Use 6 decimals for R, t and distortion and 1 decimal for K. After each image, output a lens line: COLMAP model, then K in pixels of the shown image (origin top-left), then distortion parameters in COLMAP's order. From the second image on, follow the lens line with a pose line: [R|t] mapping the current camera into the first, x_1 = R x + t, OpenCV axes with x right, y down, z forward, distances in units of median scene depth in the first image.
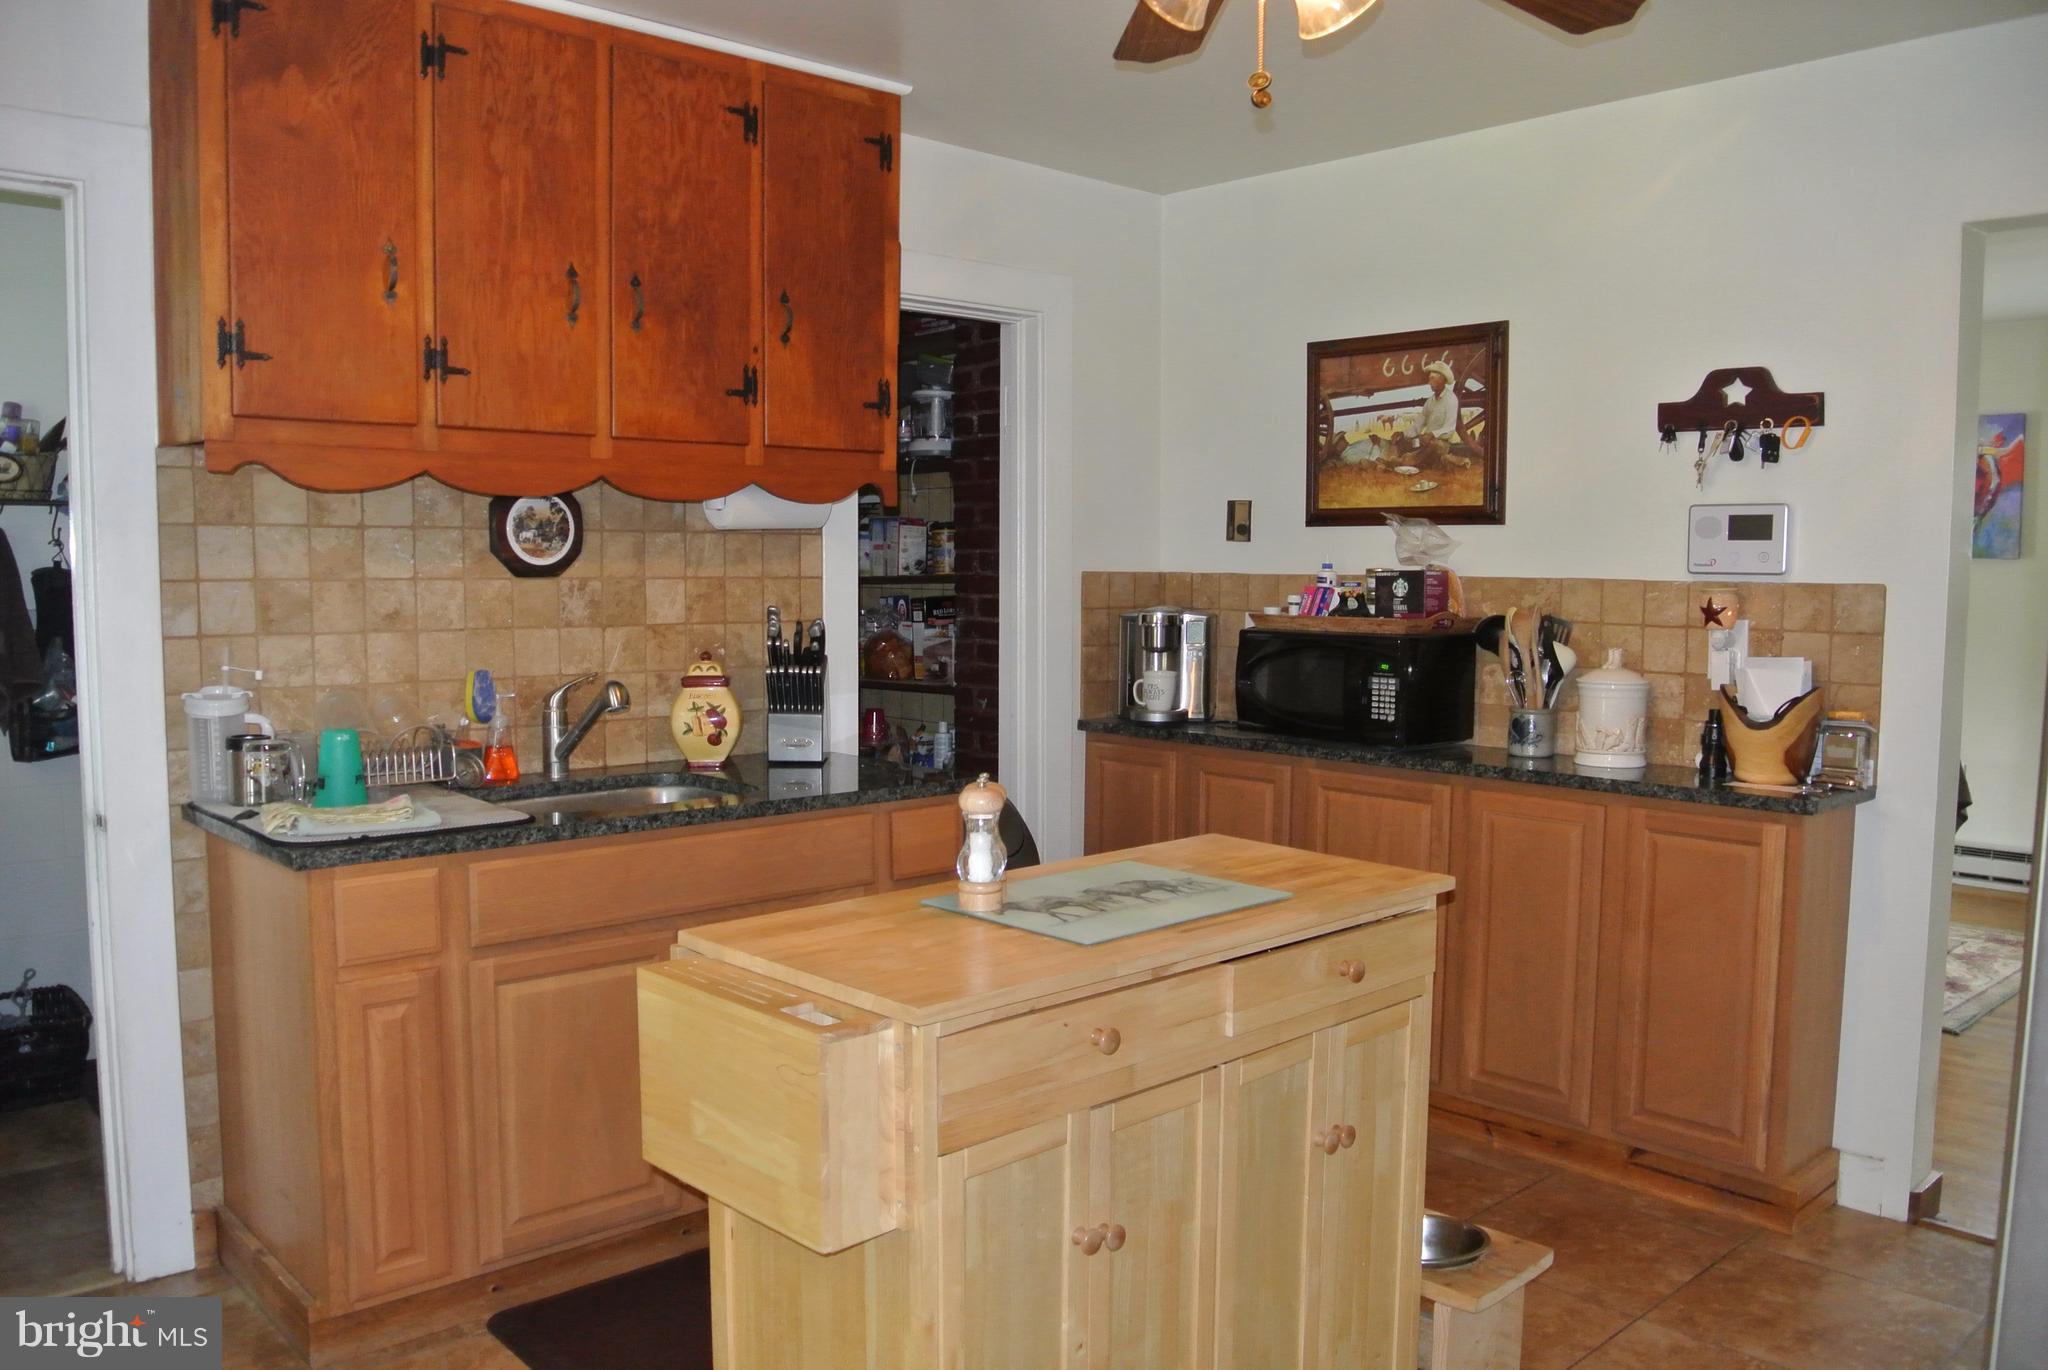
lens RADIAL K [[1677.3, 0, 998.6], [0, 1677.3, 708.4], [0, 0, 1]] dist [-0.067241, 0.009408]
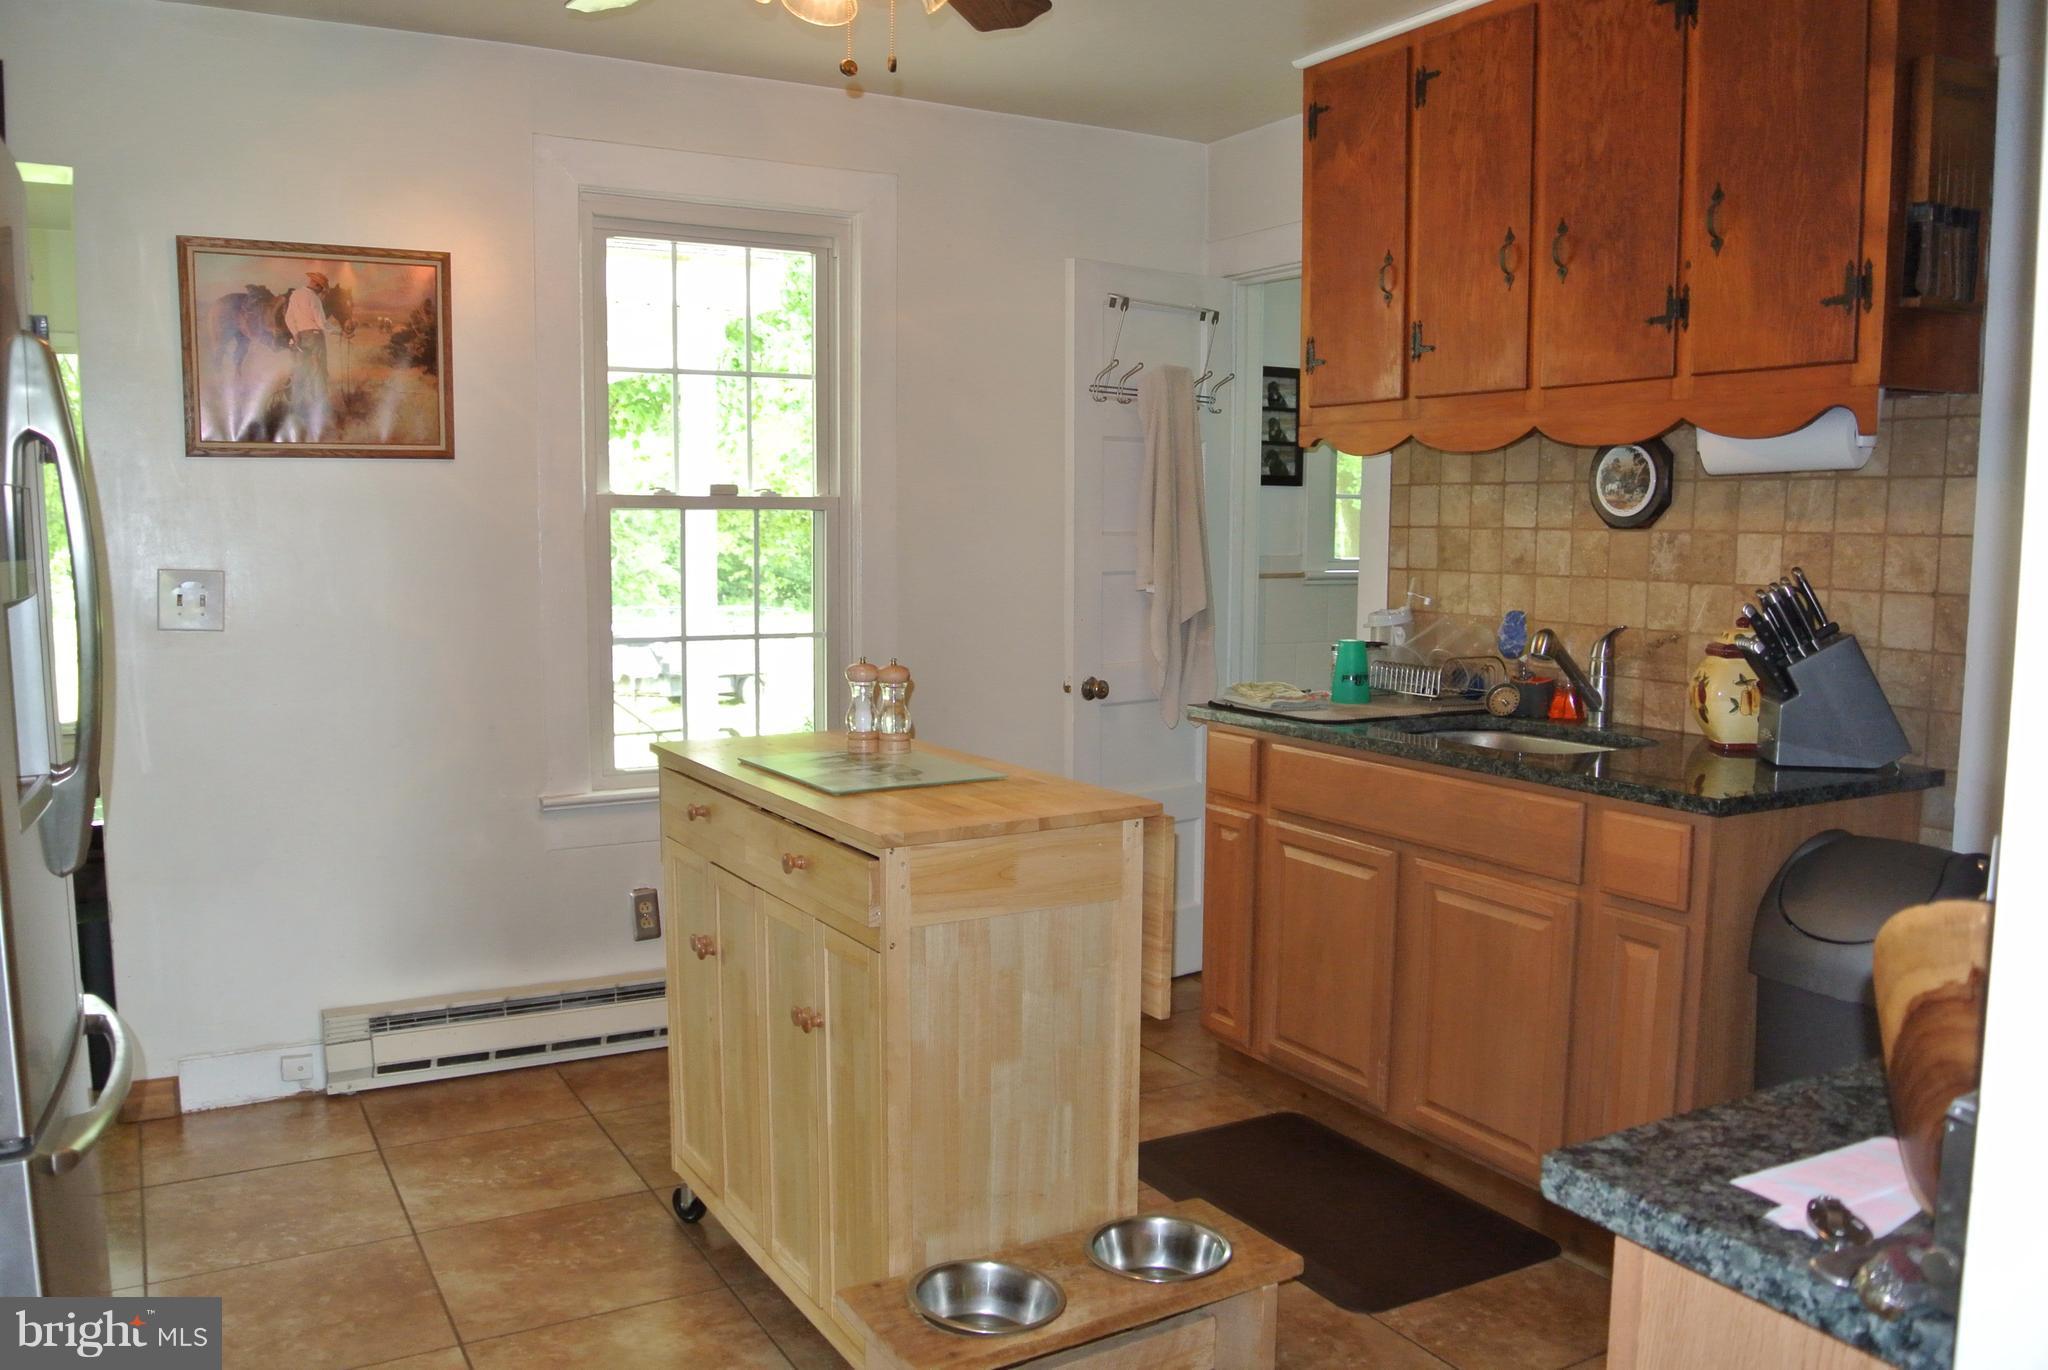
lens RADIAL K [[1677.3, 0, 998.6], [0, 1677.3, 708.4], [0, 0, 1]] dist [-0.067241, 0.009408]
pose [[-0.278068, 0.098060, -0.955543, 0.811146], [-0.093351, 0.987308, 0.128485, -0.066527], [0.956015, 0.124928, -0.265384, 0.938384]]
